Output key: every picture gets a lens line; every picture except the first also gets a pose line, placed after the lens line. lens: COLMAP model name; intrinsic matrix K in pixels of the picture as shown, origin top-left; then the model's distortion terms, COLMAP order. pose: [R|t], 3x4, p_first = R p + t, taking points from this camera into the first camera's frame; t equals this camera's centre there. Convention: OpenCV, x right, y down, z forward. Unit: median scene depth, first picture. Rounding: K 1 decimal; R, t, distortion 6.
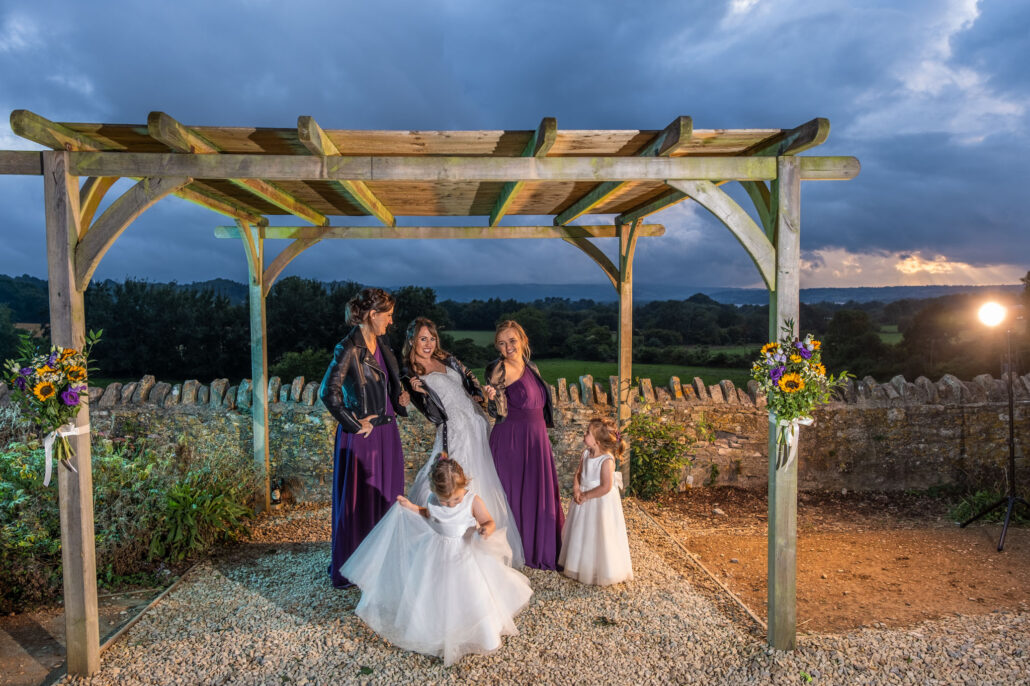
lens RADIAL K [[667.8, 0, 507.8], [0, 667.8, 248.0], [0, 0, 1]] dist [-0.009859, 0.000489]
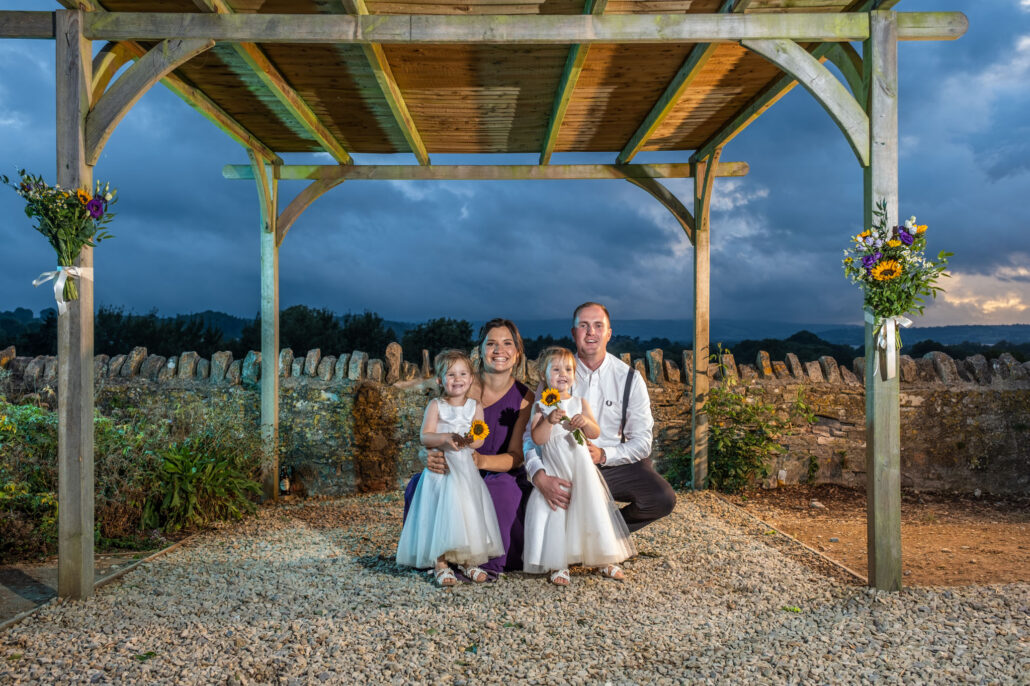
lens RADIAL K [[882.8, 0, 516.5], [0, 882.8, 344.6], [0, 0, 1]] dist [0.012654, -0.009213]
pose [[0.998597, 0.005073, -0.052718, 0.003228], [-0.007844, 0.998591, -0.052489, 0.258007], [0.052377, 0.052829, 0.997229, -0.114036]]
